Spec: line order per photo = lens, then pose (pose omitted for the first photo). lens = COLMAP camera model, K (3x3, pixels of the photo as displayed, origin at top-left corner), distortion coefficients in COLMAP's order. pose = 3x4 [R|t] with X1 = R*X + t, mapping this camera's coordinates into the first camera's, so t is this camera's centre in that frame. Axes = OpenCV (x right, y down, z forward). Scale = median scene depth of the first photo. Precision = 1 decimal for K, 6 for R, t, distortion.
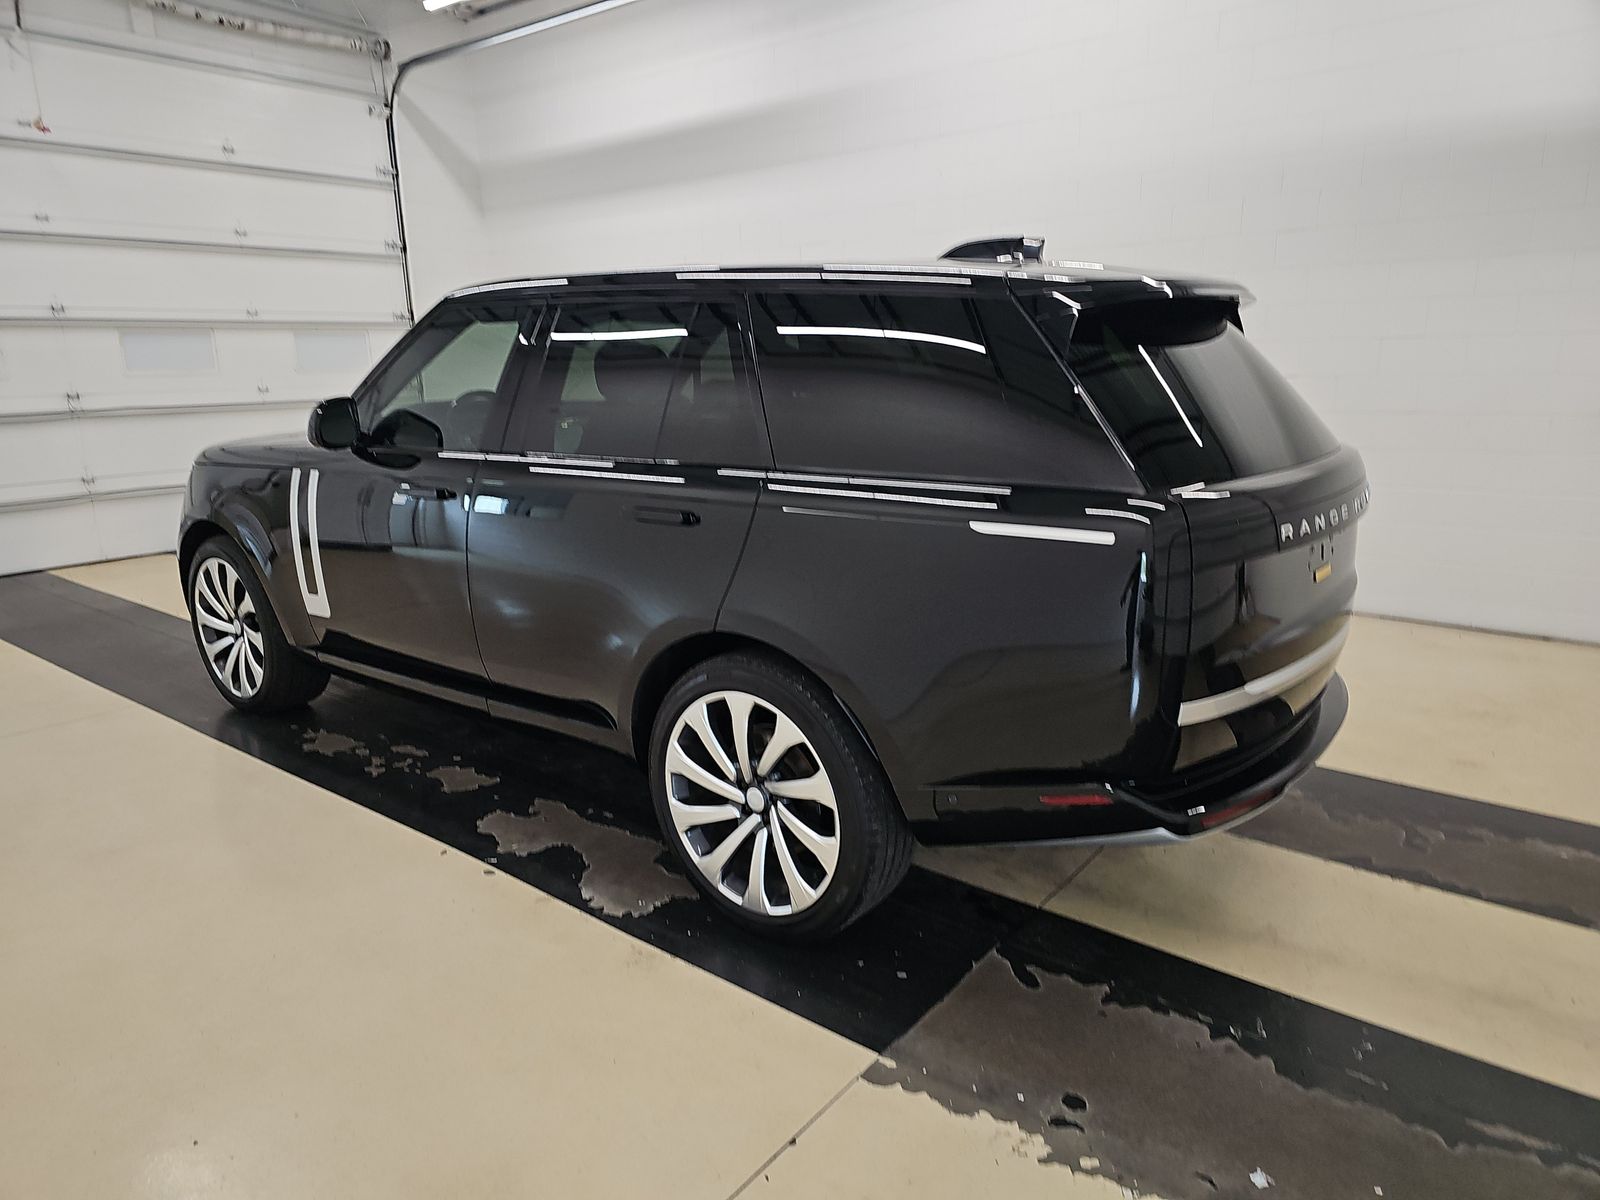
lens RADIAL K [[1048.1, 0, 800.0], [0, 1048.1, 600.0], [0, 0, 1]] dist [0.048451, -0.001866]
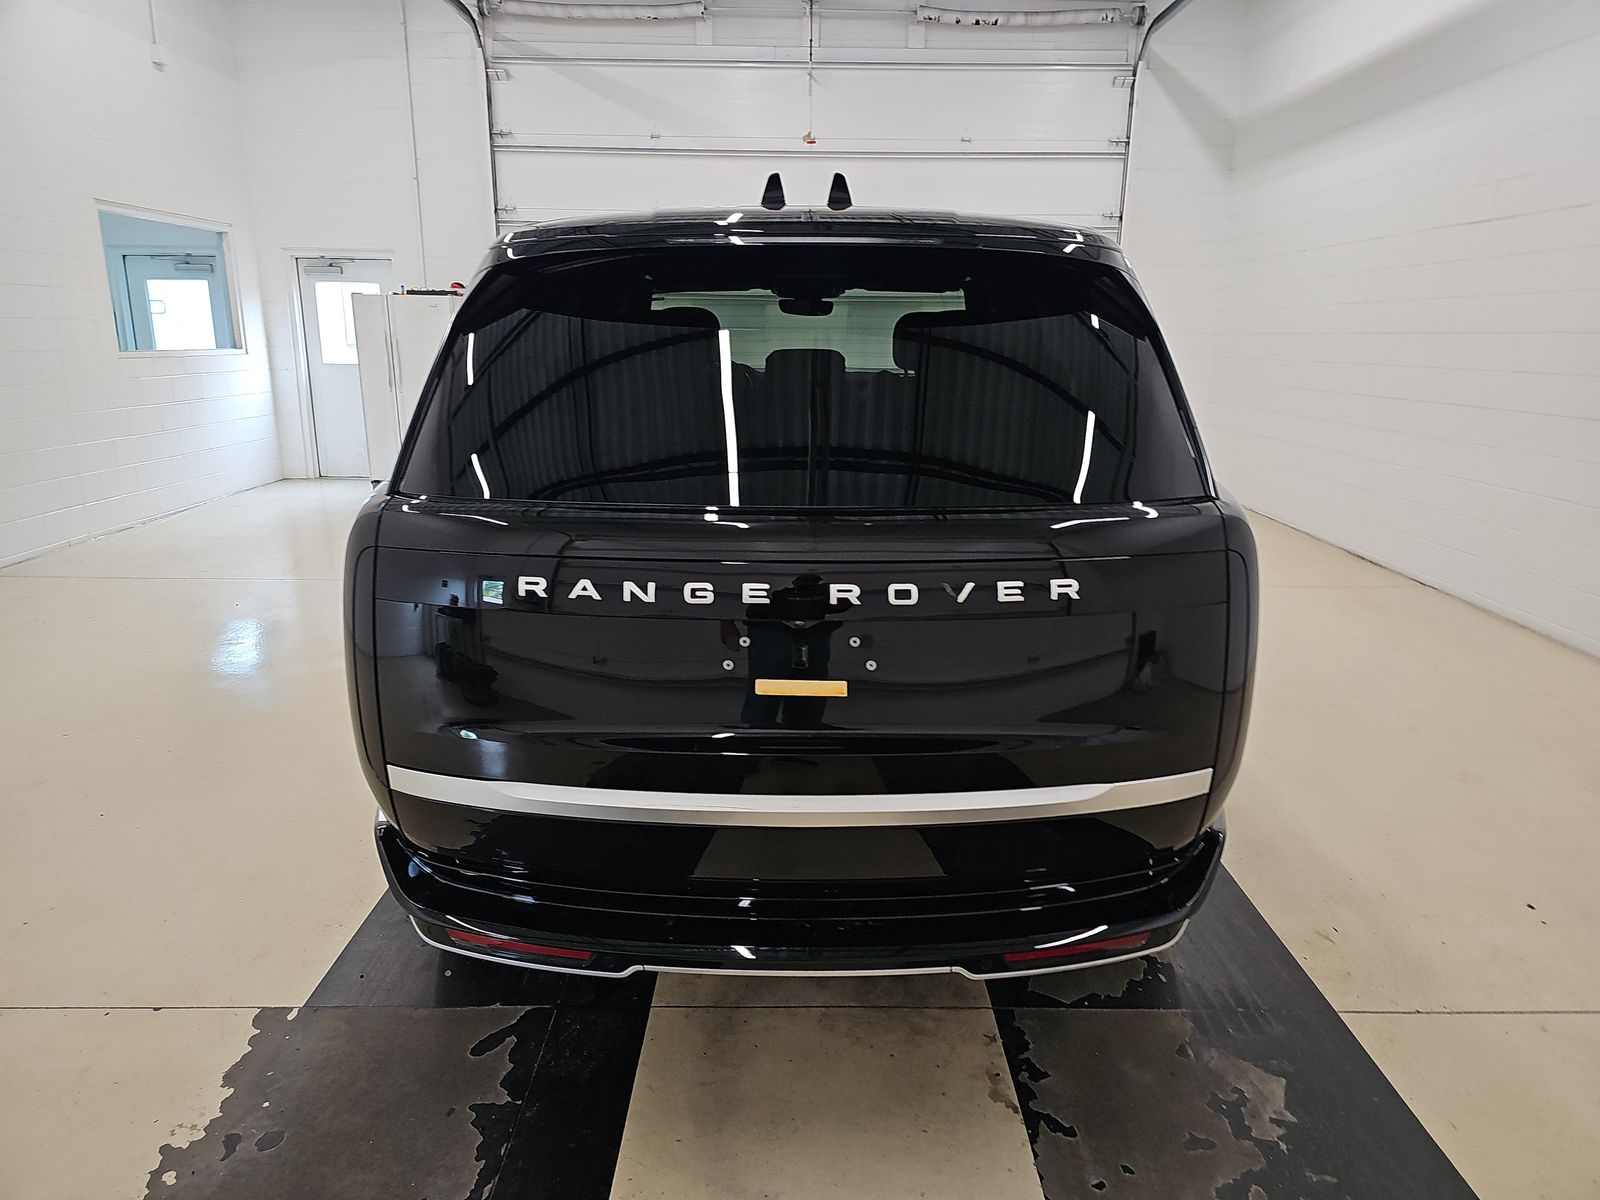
lens RADIAL K [[1064.7, 0, 800.0], [0, 1064.7, 600.0], [0, 0, 1]] dist [0.029999, -0.001988]
pose [[0.622298, 0.225023, -0.749739, 0.304714], [-0.211843, 0.970462, 0.115436, -0.048258], [0.753570, 0.086991, 0.651587, 0.189051]]
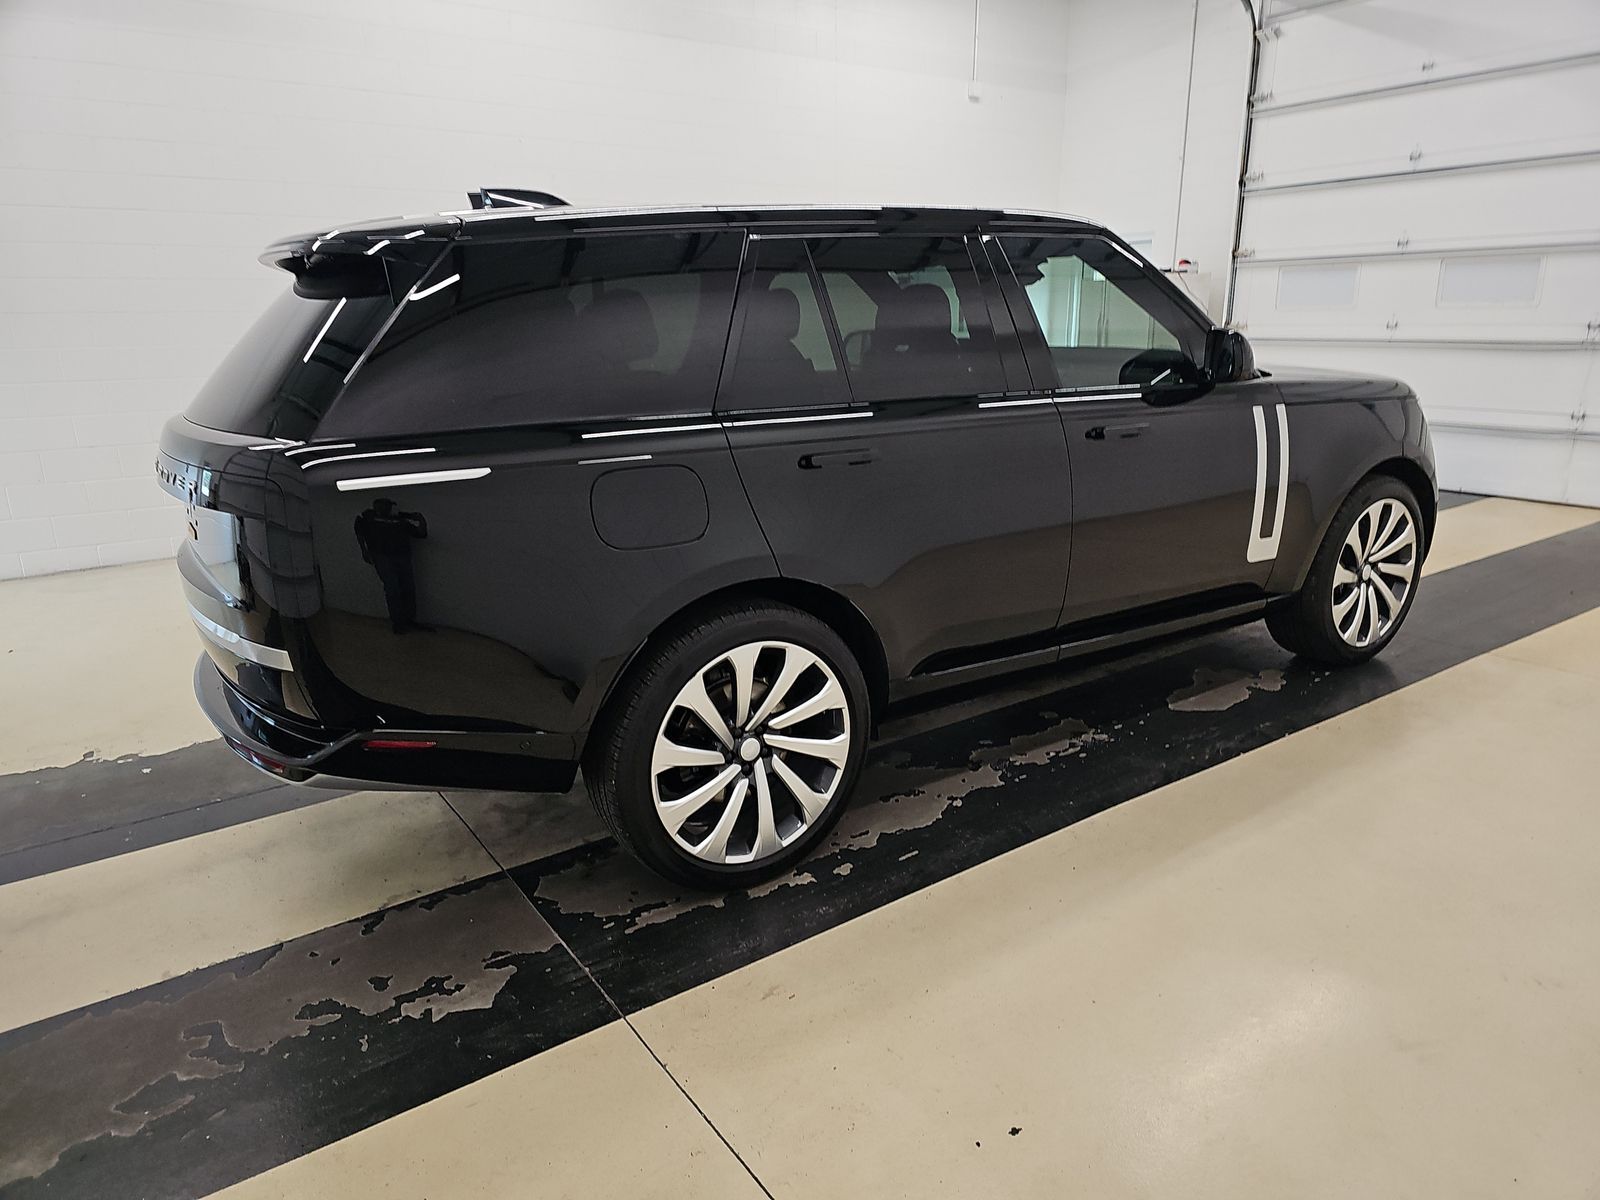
lens RADIAL K [[1064.7, 0, 800.0], [0, 1064.7, 600.0], [0, 0, 1]] dist [0.029999, -0.001988]
pose [[-0.285519, 0.280975, -0.916260, 0.413537], [-0.209224, 0.914722, 0.345701, -0.141881], [0.935256, 0.290408, -0.202384, 0.568924]]
